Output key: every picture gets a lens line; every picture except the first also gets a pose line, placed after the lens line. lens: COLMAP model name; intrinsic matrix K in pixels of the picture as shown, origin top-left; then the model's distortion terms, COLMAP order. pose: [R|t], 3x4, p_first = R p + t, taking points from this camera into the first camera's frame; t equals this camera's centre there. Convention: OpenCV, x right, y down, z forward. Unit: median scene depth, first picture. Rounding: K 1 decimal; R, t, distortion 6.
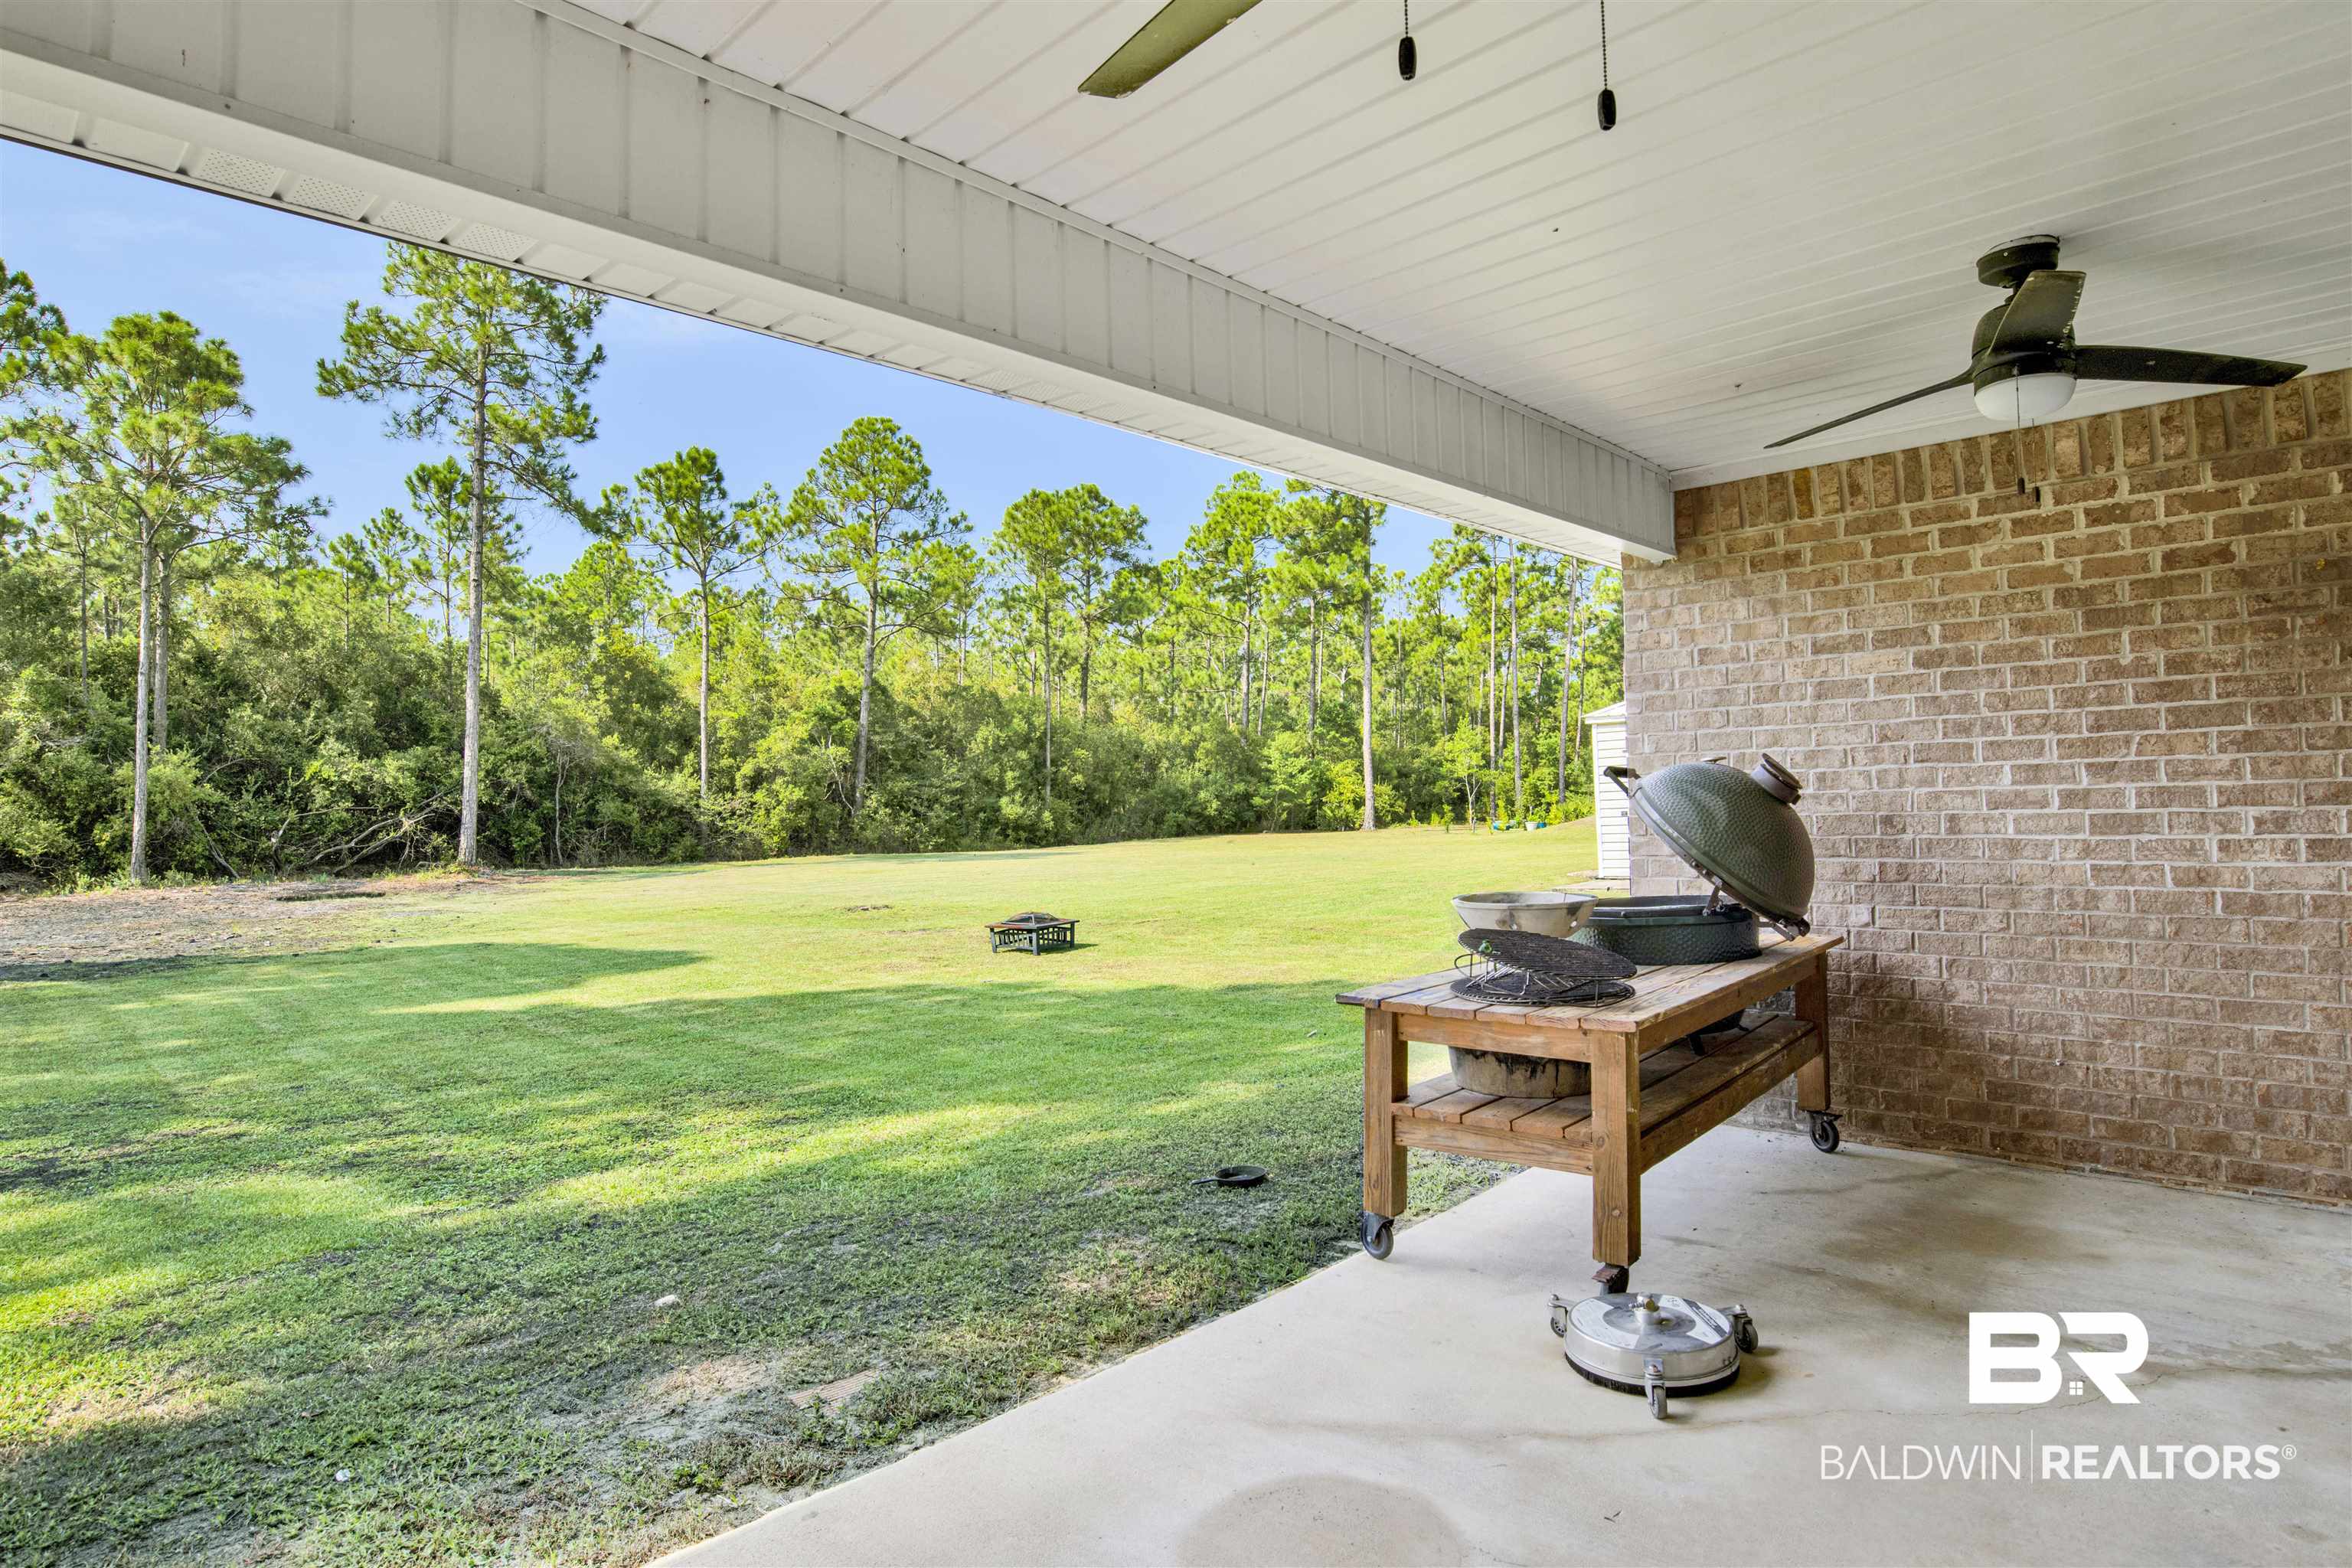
lens RADIAL K [[1262.6, 0, 1202.3], [0, 1262.6, 768.9], [0, 0, 1]] dist [-0.059110, 0.012912]
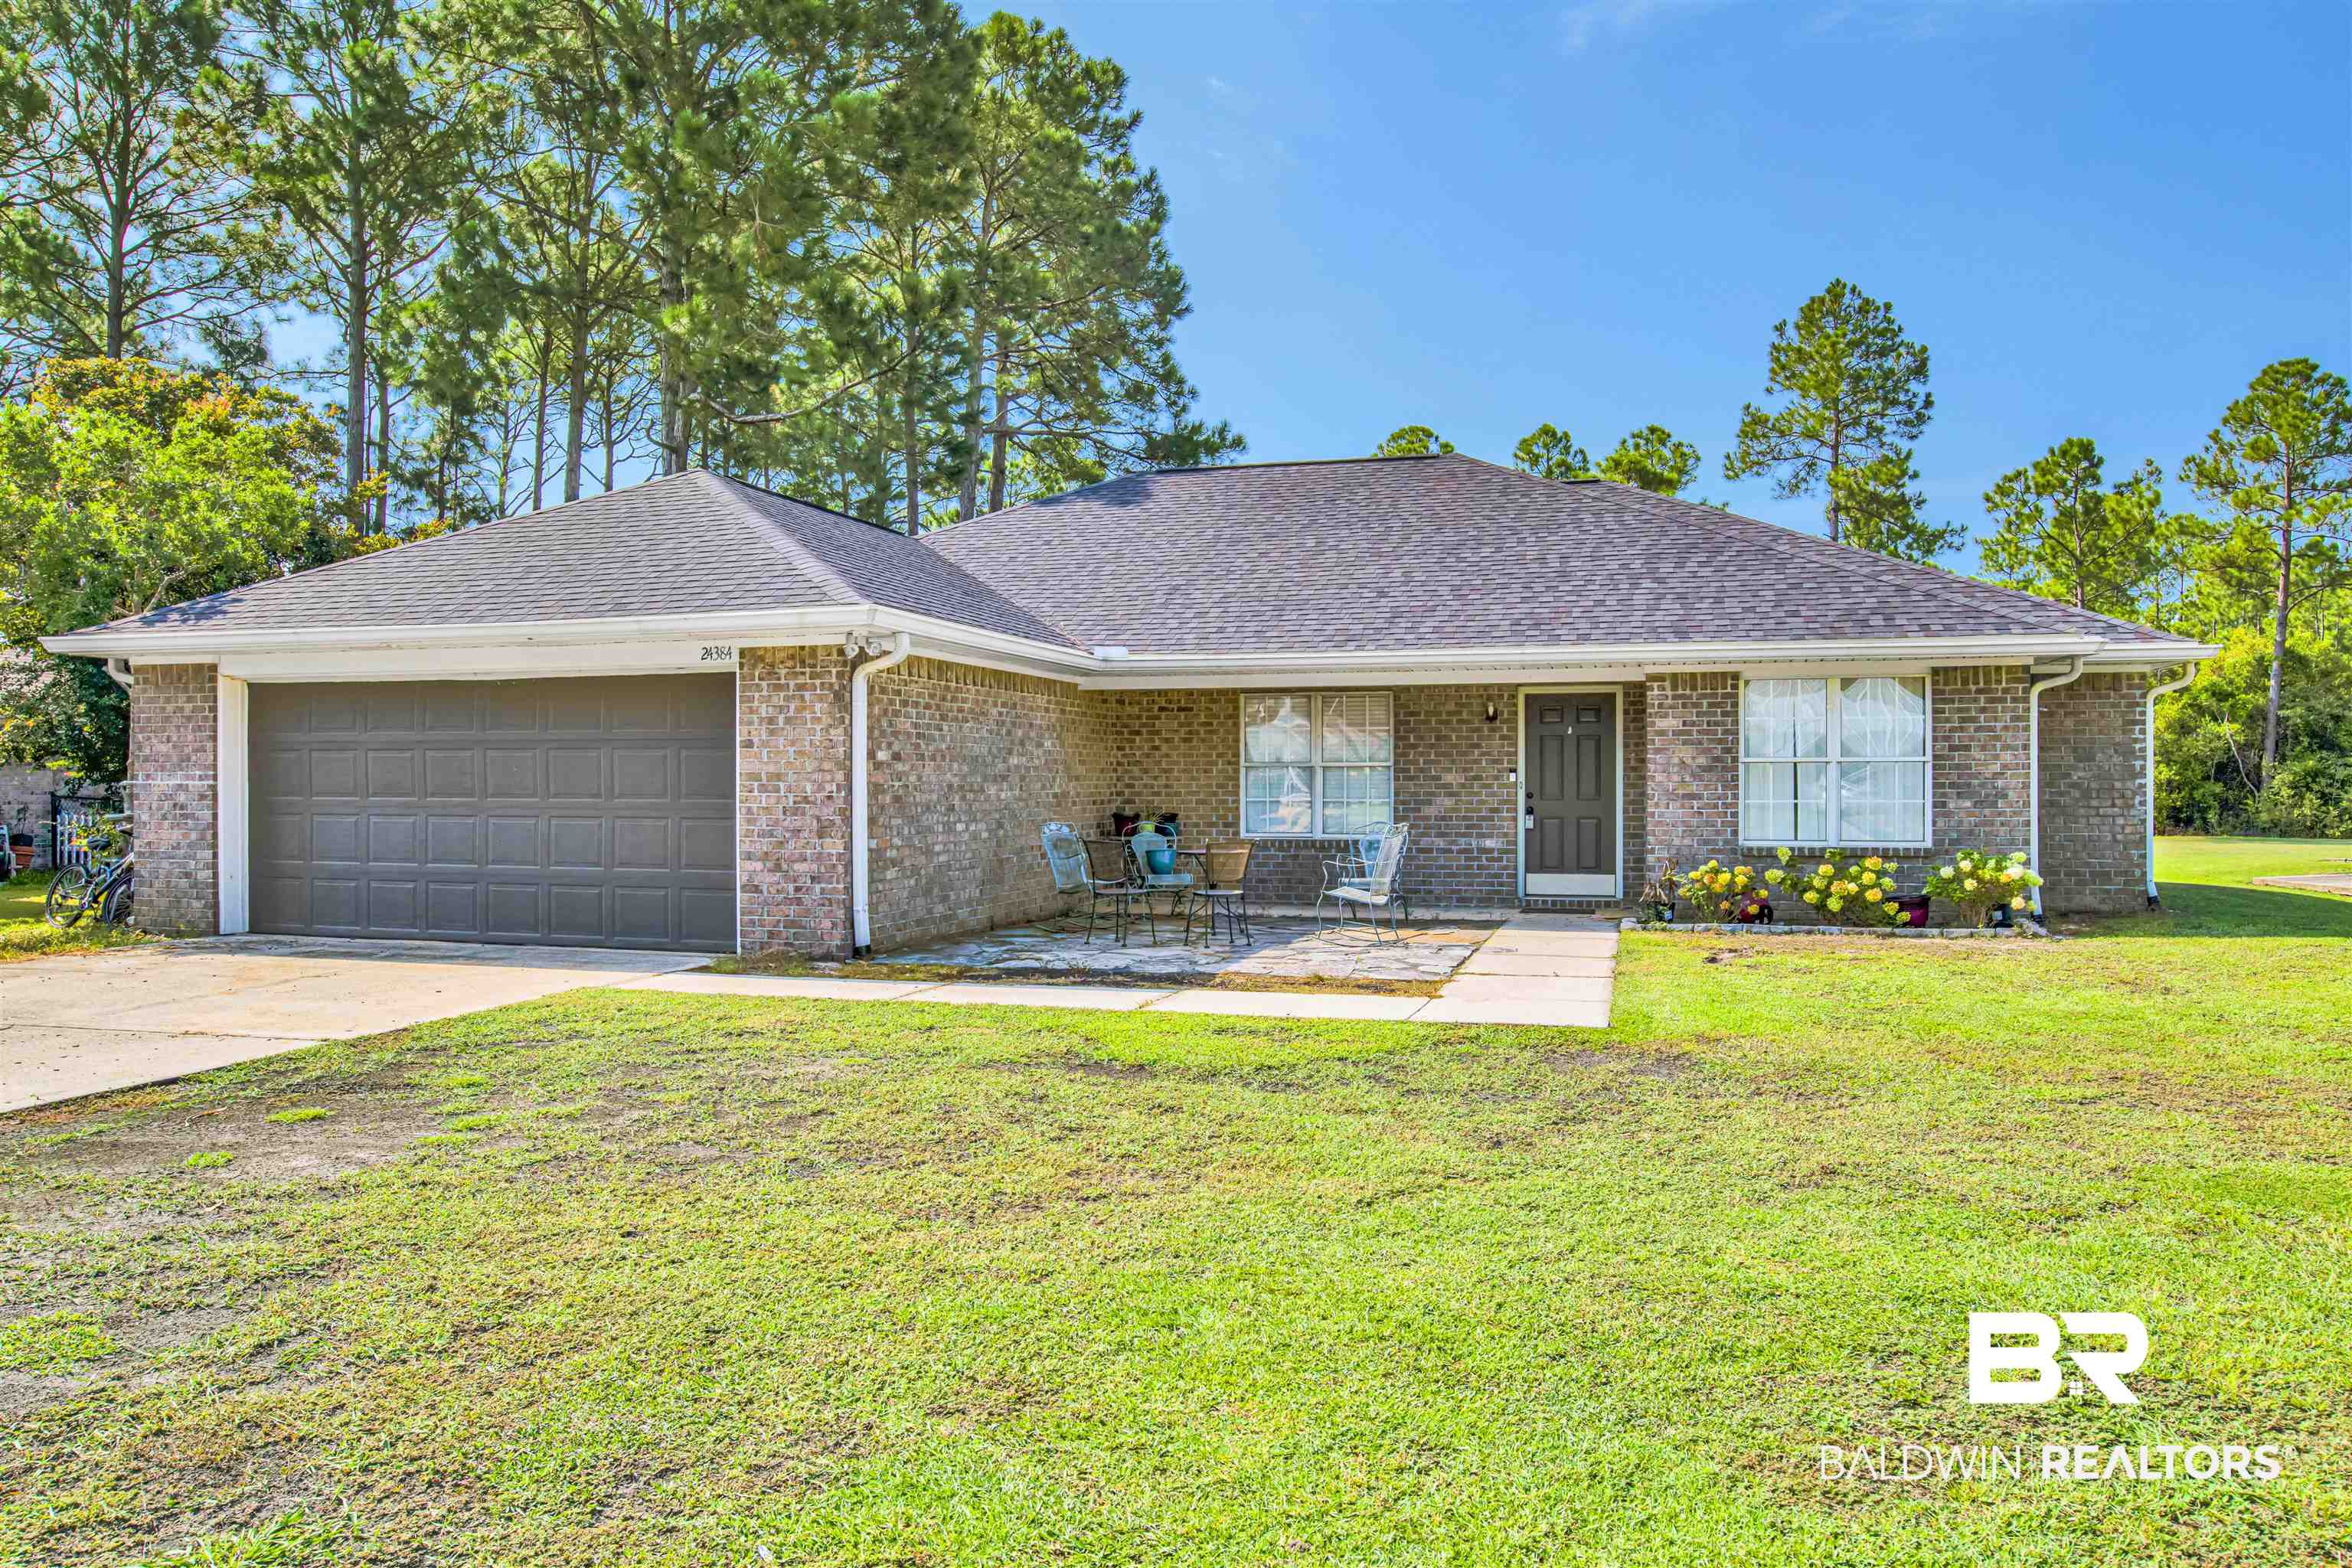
lens RADIAL K [[1594.3, 0, 1180.2], [0, 1594.3, 783.0], [0, 0, 1]] dist [-0.058050, 0.016854]
pose [[0.464396, 0.016923, -0.885466, 0.397542], [0.008563, 0.999685, 0.023597, -0.007408], [0.885586, -0.018540, 0.464105, -0.261441]]
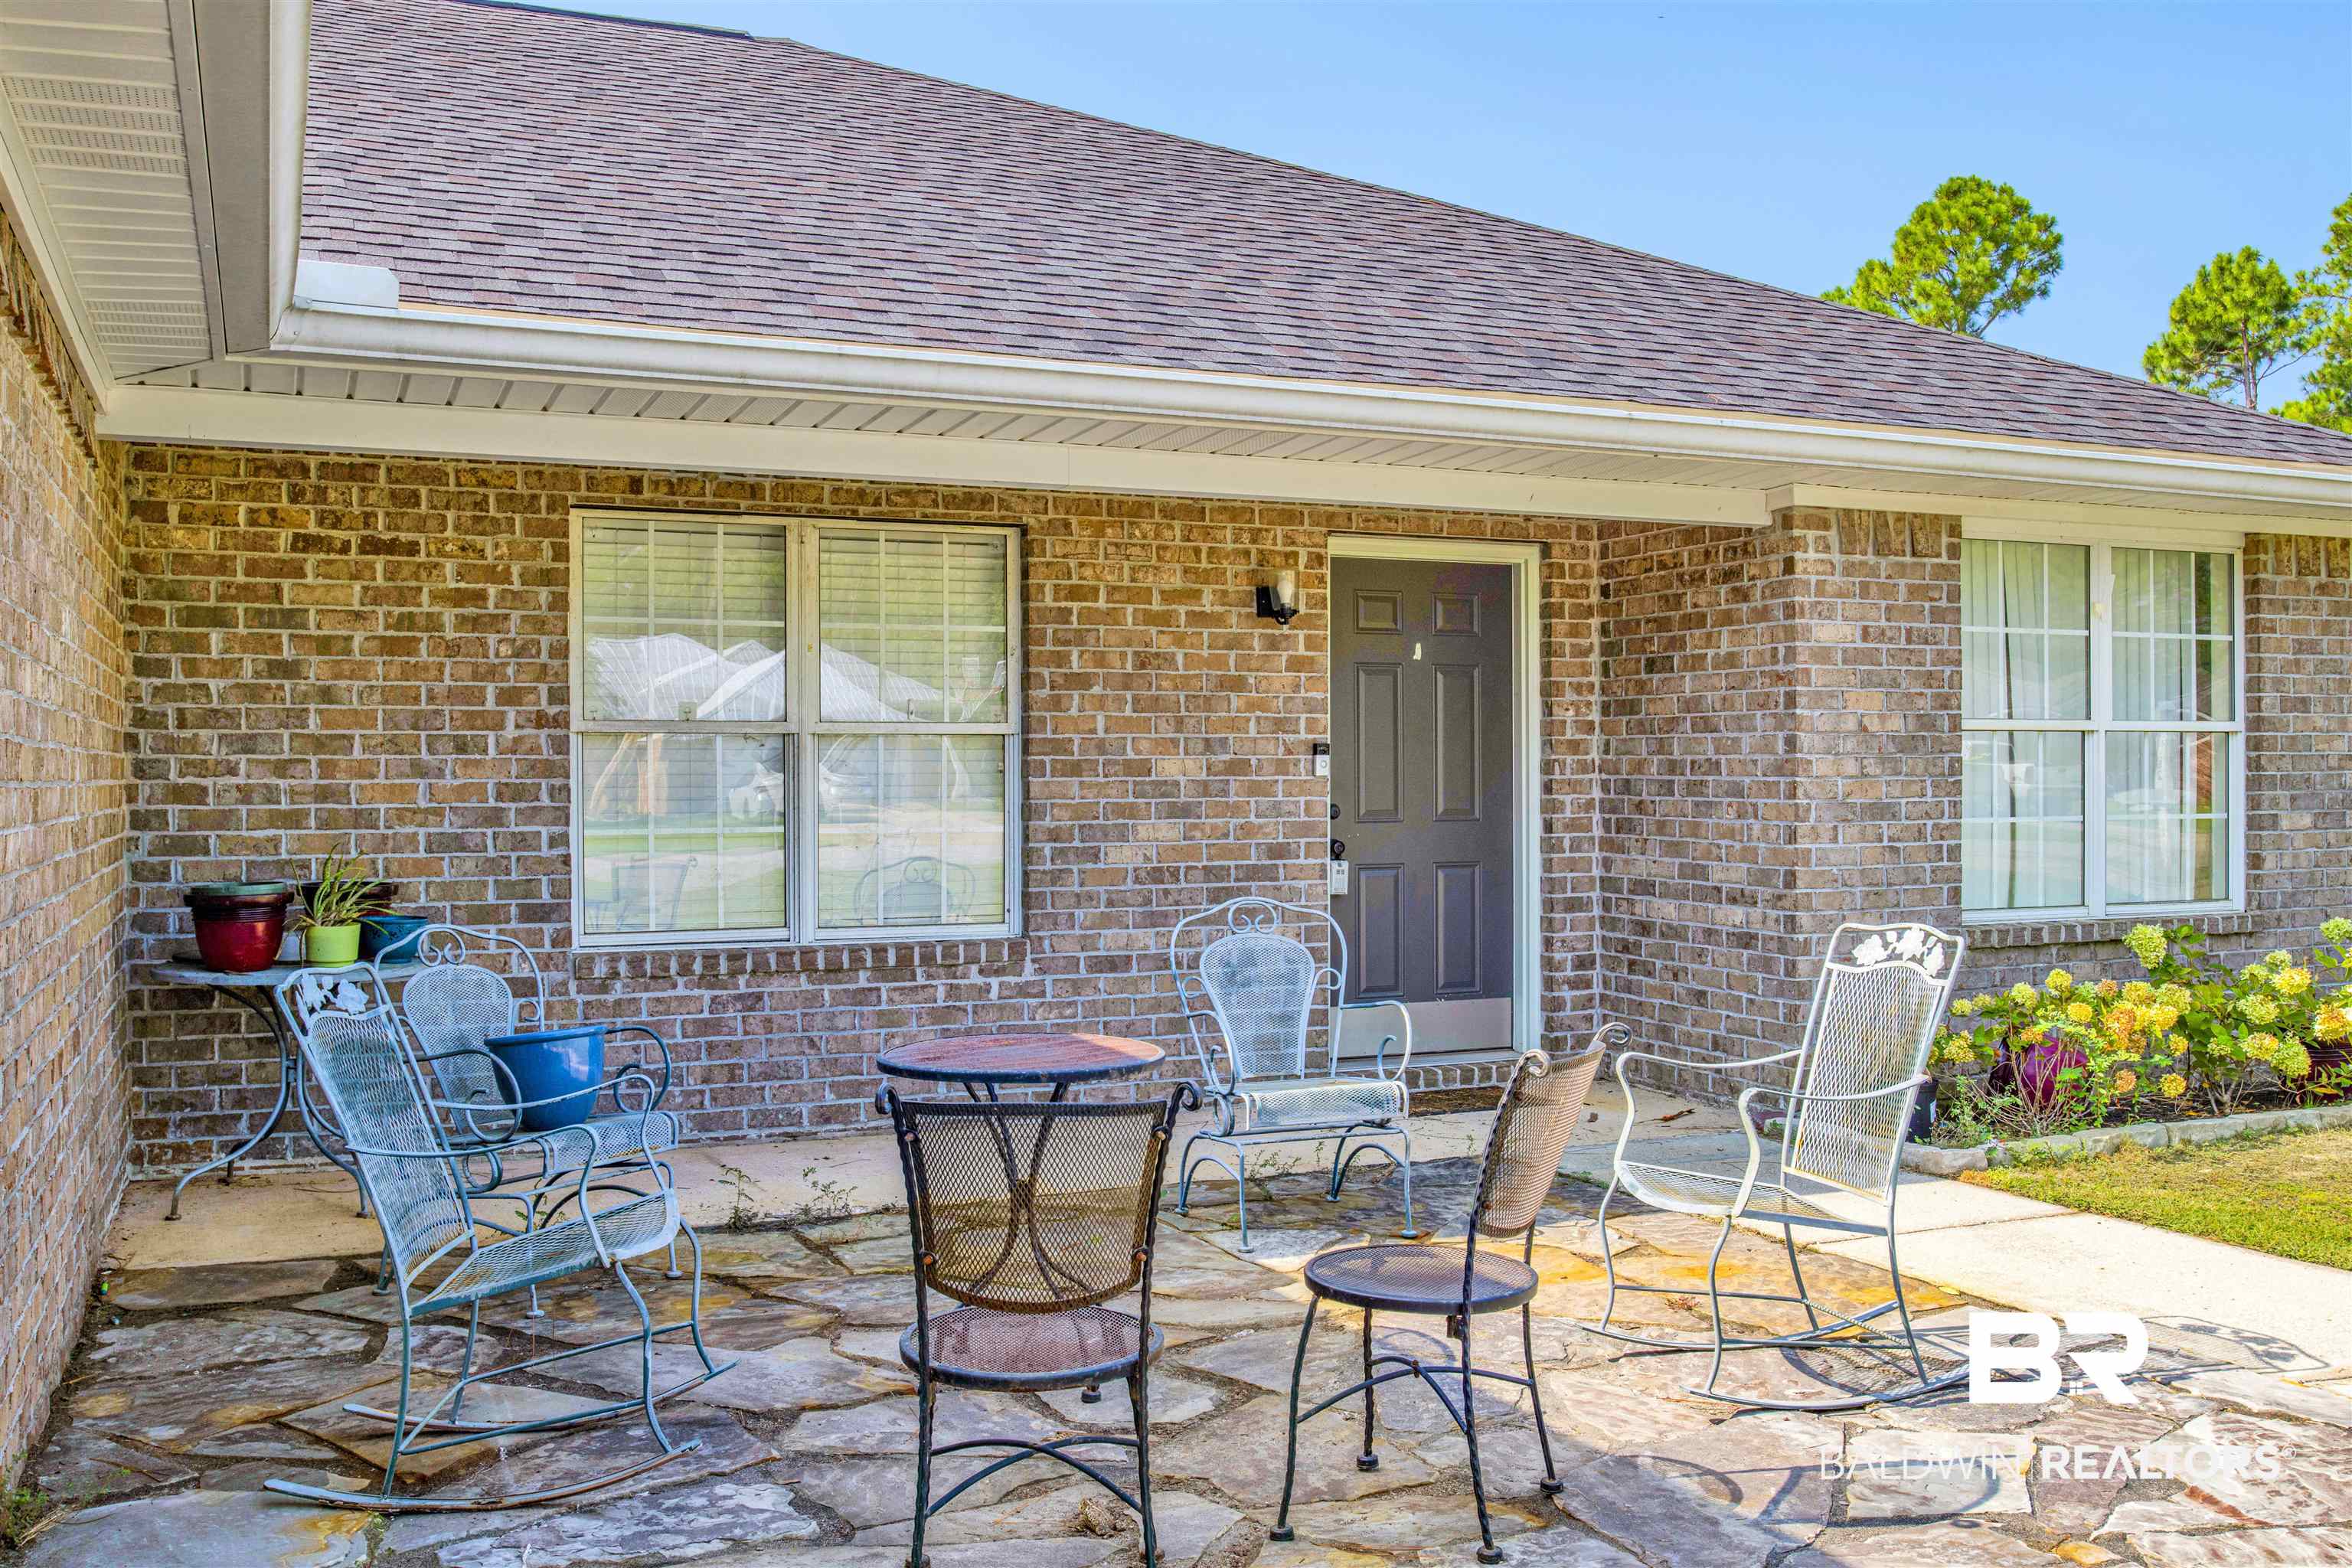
lens RADIAL K [[2076.4, 0, 1194.7], [0, 2076.4, 789.3], [0, 0, 1]] dist [-0.045564, -0.001265]
pose [[0.925282, 0.014884, -0.378988, 0.215681], [-0.004904, 0.999616, 0.027286, -0.003414], [0.379248, -0.023388, 0.924999, -0.213350]]
